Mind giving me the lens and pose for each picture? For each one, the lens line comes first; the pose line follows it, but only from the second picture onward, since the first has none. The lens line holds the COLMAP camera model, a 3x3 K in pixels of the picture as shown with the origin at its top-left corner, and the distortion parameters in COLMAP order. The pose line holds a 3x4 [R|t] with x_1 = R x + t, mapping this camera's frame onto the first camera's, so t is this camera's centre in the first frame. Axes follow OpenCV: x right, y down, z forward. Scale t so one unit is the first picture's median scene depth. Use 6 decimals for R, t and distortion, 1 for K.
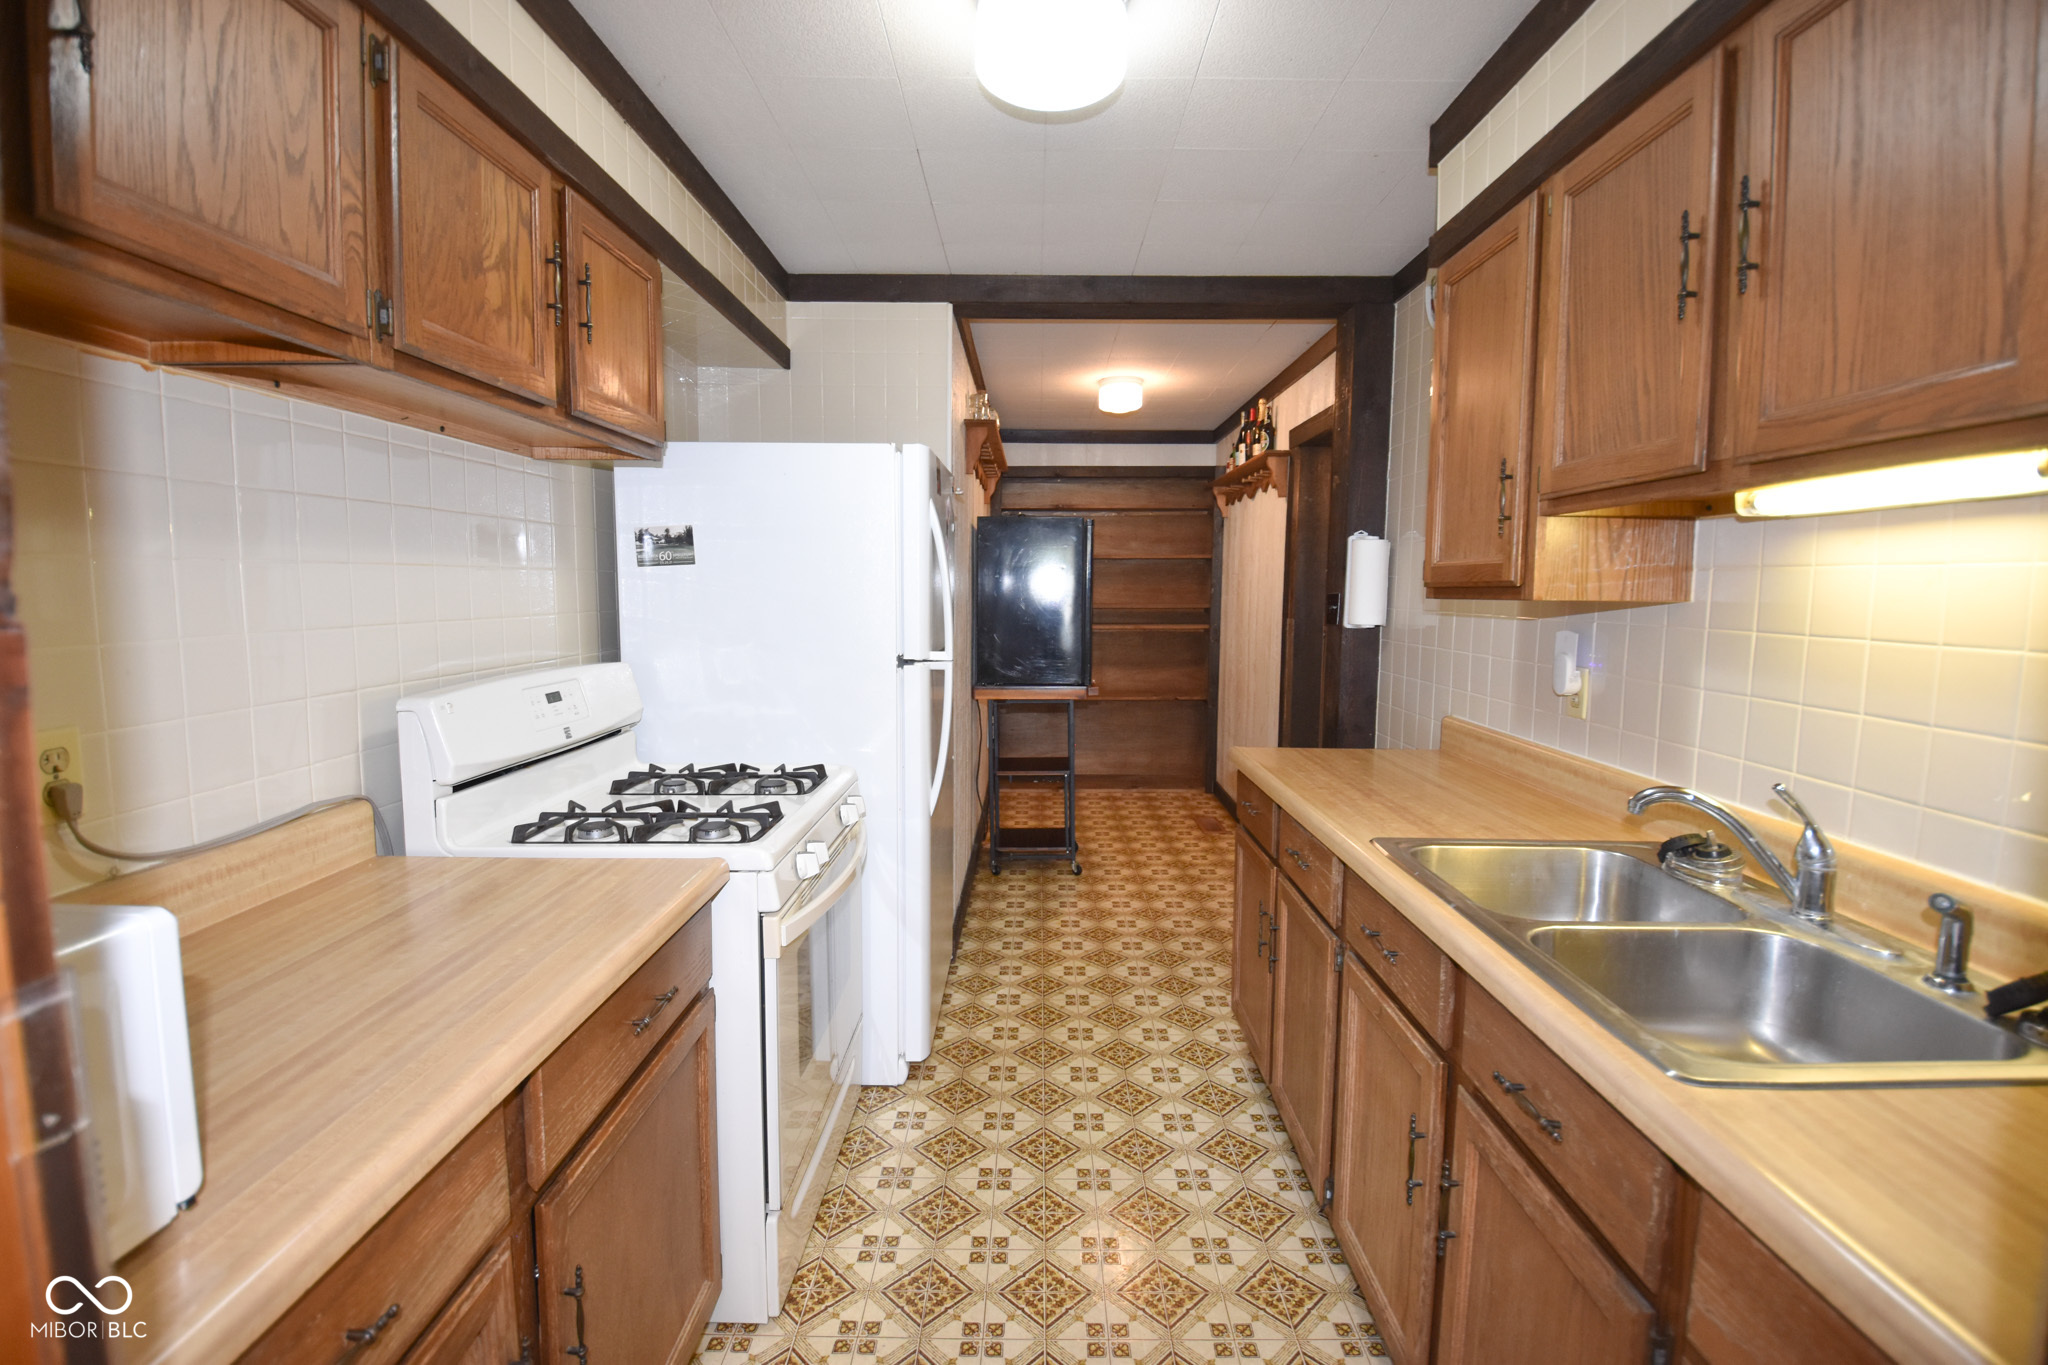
lens RADIAL K [[890.3, 0, 1024.0], [0, 890.3, 682.5], [0, 0, 1]] dist [-0.000206, -0.000023]
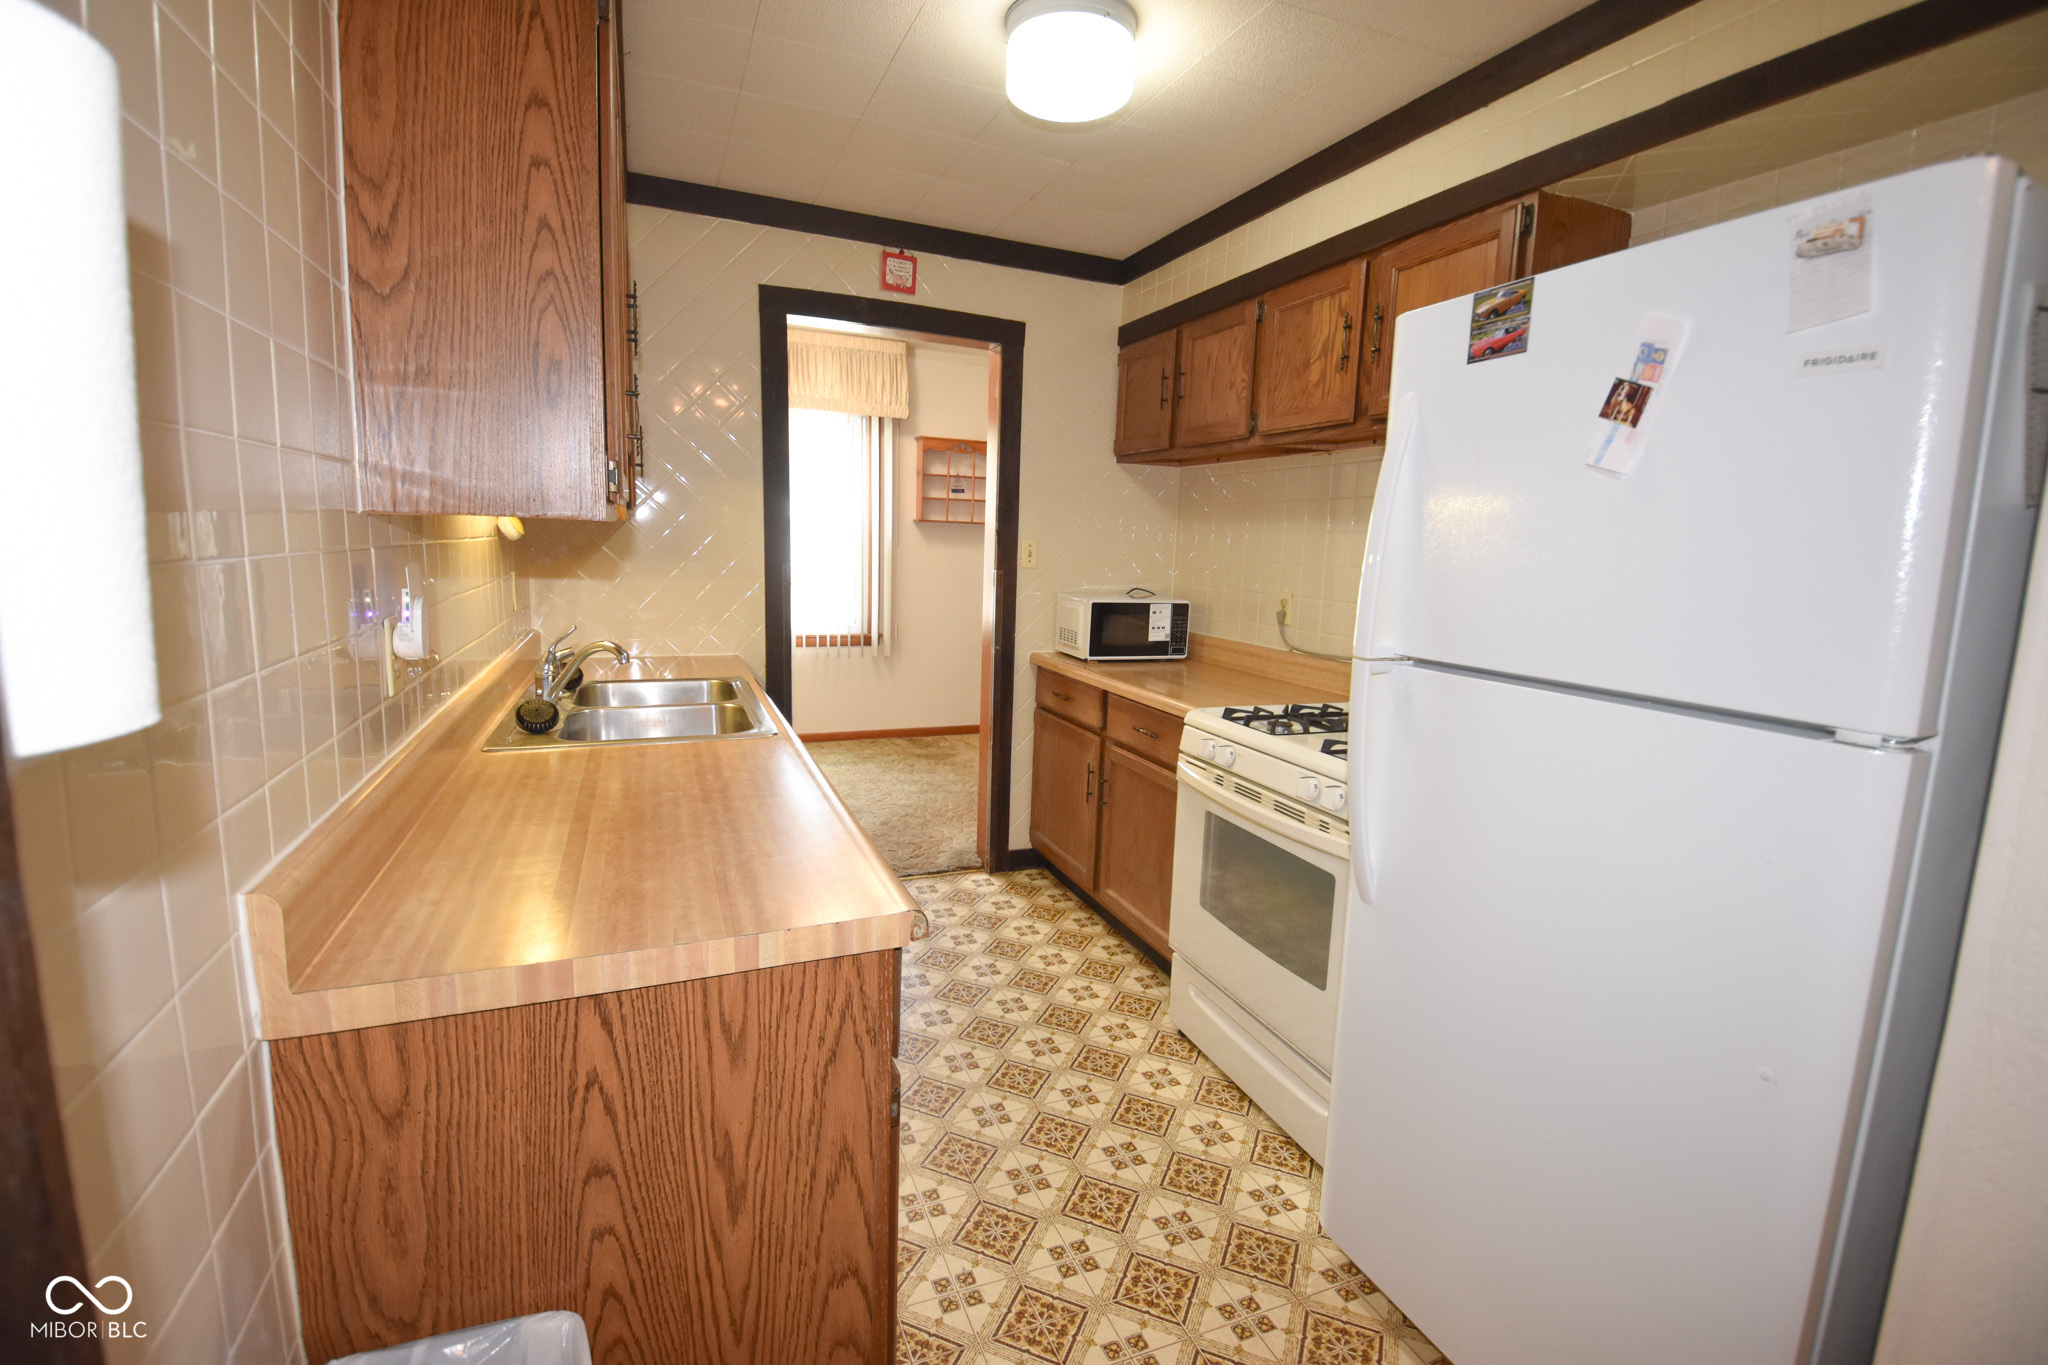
lens RADIAL K [[890.3, 0, 1024.0], [0, 890.3, 682.5], [0, 0, 1]] dist [-0.000206, -0.000023]
pose [[-0.912619, 0.013948, -0.408573, 0.461755], [-0.103564, 0.958928, 0.264066, -0.171784], [0.395476, 0.283305, -0.873692, 1.701801]]
